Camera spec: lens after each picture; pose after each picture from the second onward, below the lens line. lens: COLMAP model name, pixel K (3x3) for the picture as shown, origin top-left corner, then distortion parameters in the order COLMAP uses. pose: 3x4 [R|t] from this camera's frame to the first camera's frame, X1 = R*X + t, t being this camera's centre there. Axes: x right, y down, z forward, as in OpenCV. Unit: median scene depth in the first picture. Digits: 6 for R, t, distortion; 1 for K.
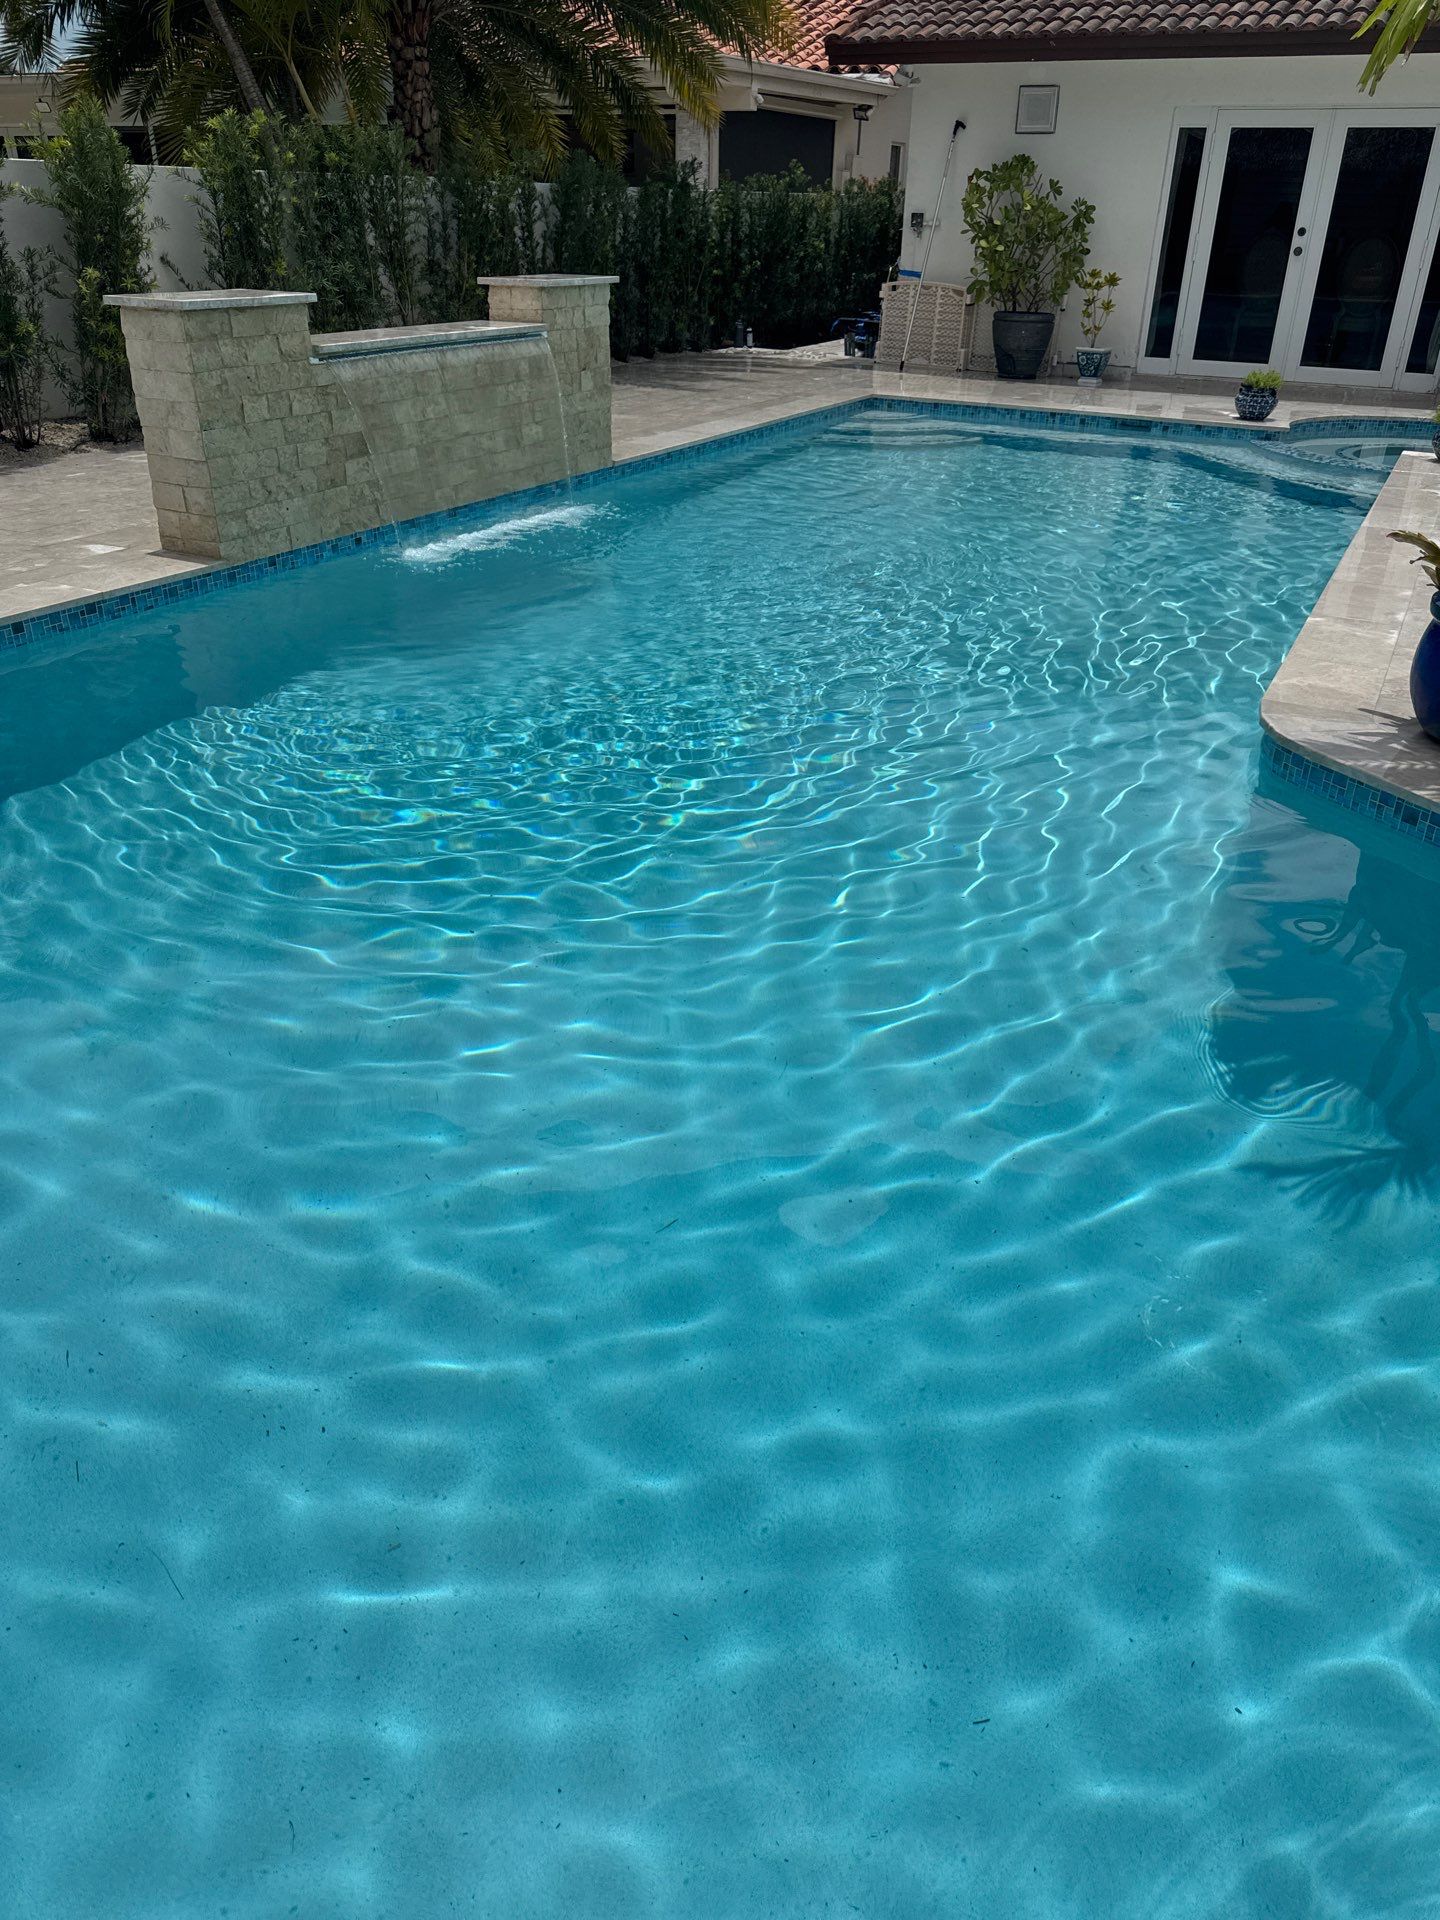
lens RADIAL K [[1417.5, 0, 720.0], [0, 1417.5, 960.0], [0, 0, 1]] dist [0.000715, 0.002398]
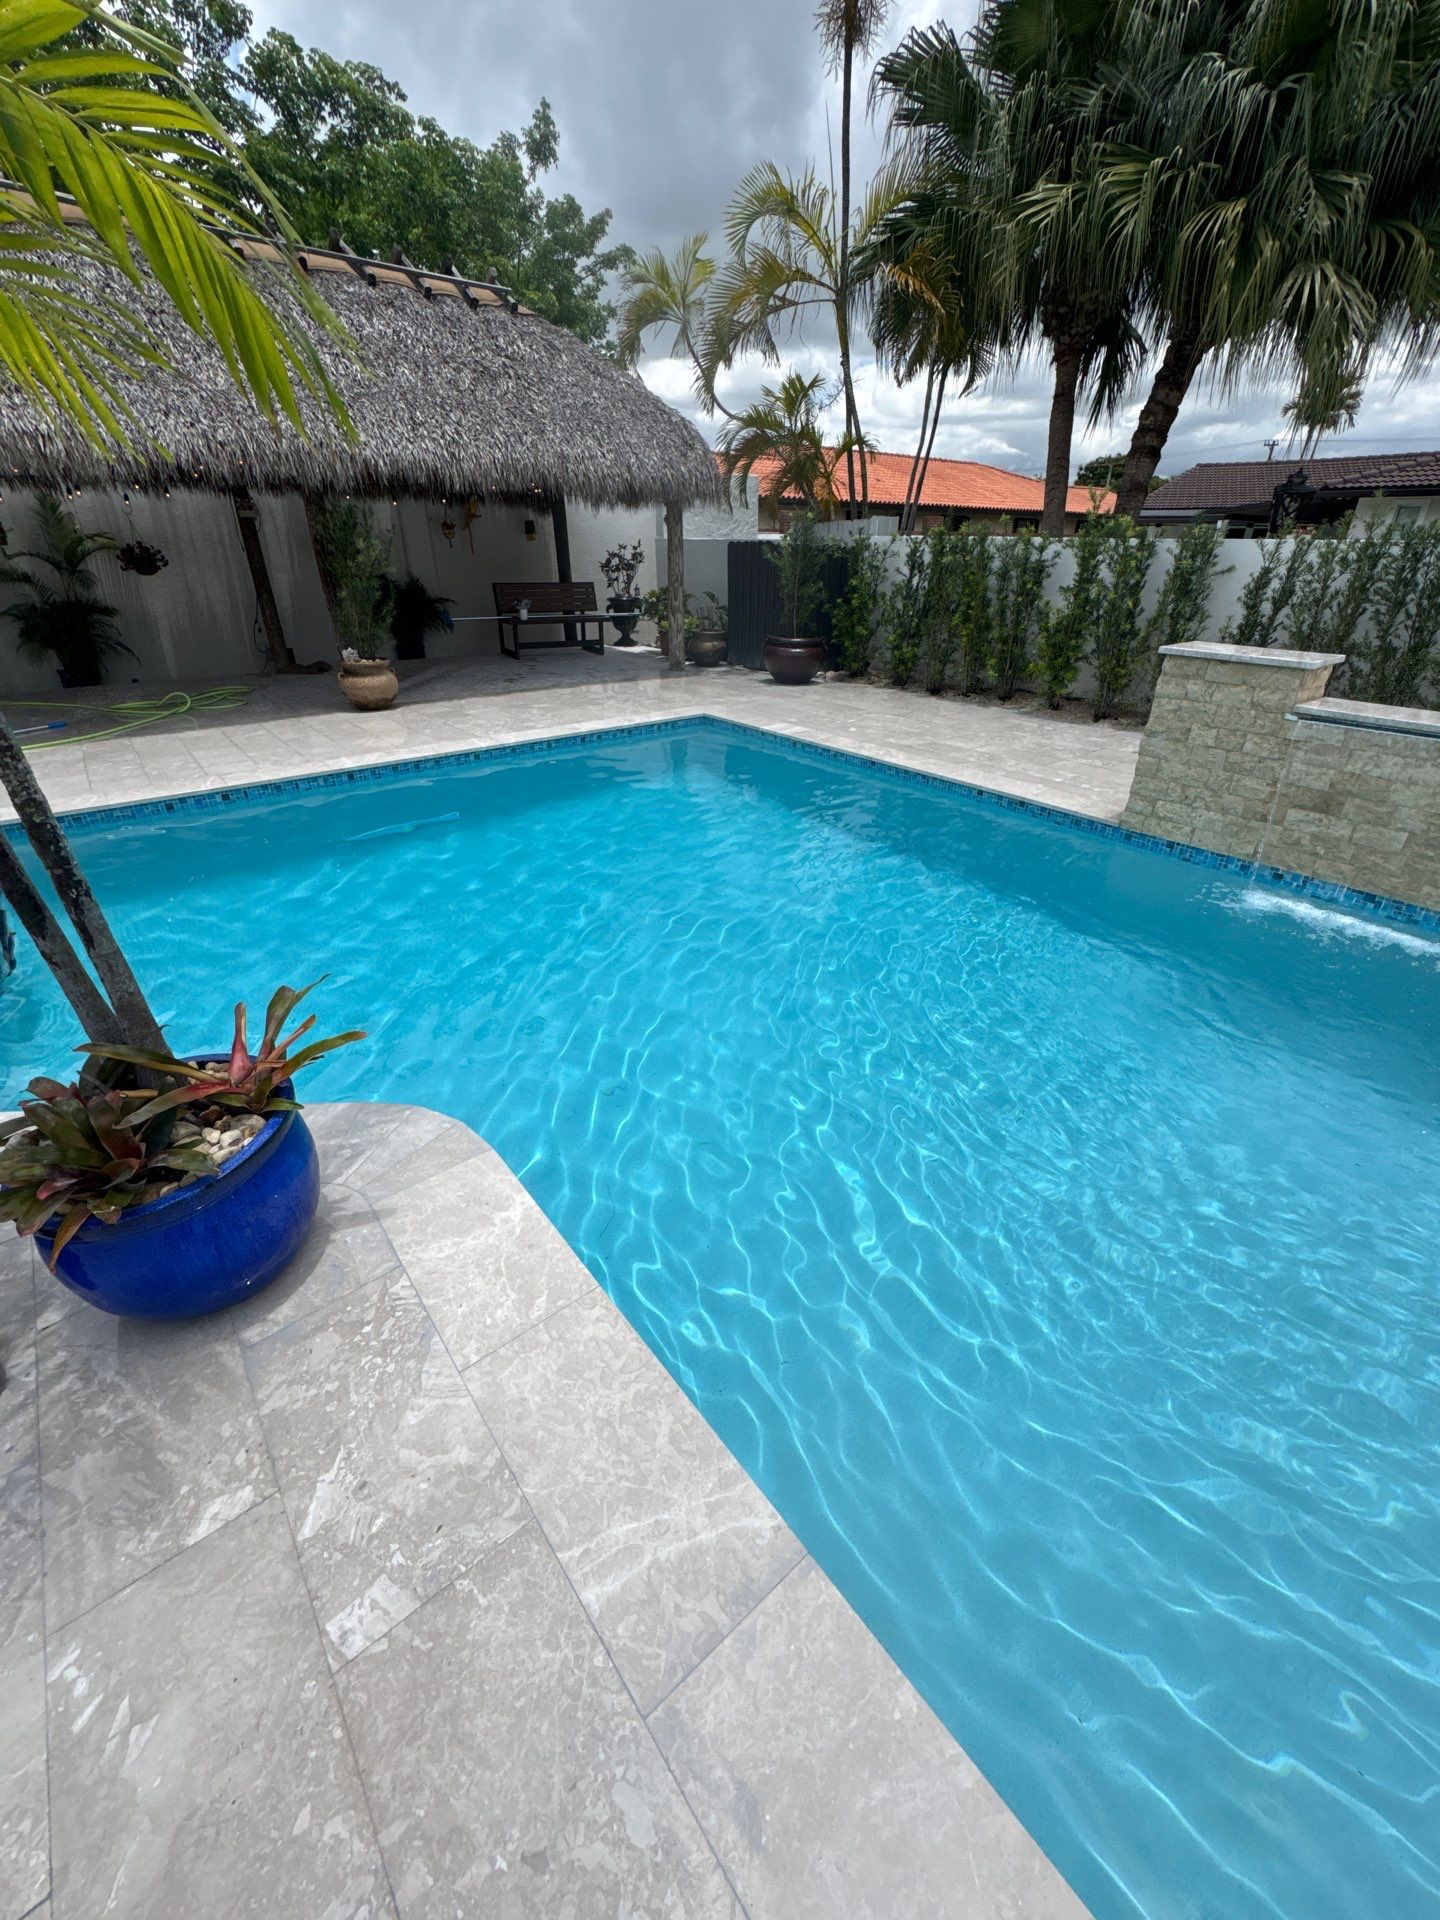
lens RADIAL K [[775.9, 0, 721.2], [0, 775.9, 951.6], [0, 0, 1]] dist [-0.001564, 0.000851]
pose [[-0.404011, 0.397263, -0.823989, 0.460712], [-0.454910, 0.694238, 0.557755, -0.397384], [0.793619, 0.600180, -0.099761, 0.745220]]
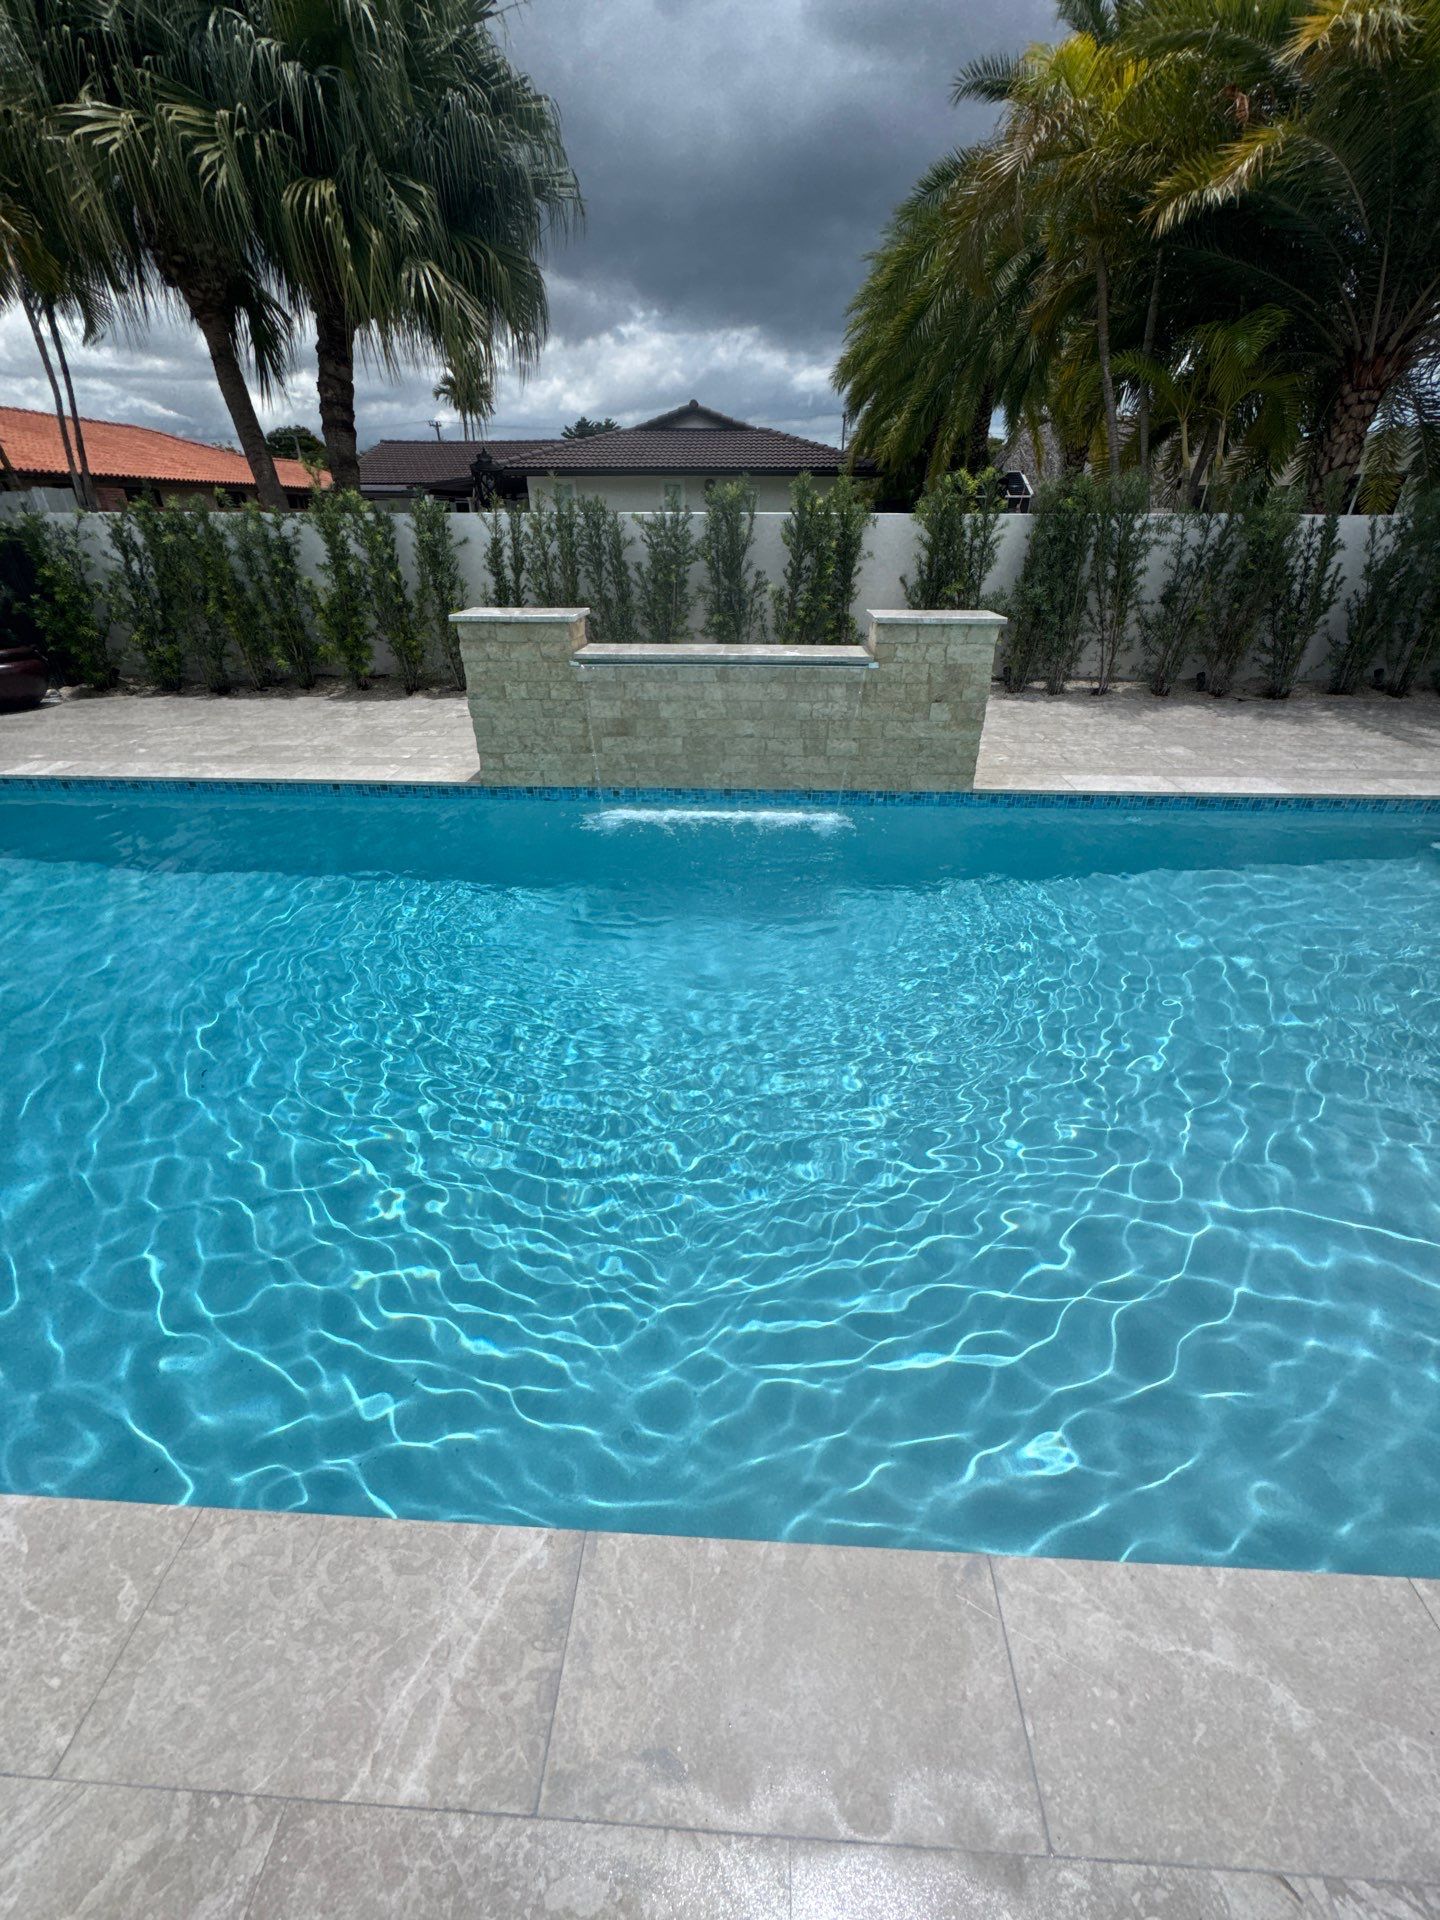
lens RADIAL K [[771.5, 0, 719.5], [0, 771.5, 955.7], [0, 0, 1]] dist [-0.000391, -0.000388]
pose [[0.408827, 0.421771, -0.809302, 0.462493], [-0.420891, 0.873994, 0.242868, -0.382768], [0.809760, 0.241337, 0.534832, 0.718437]]
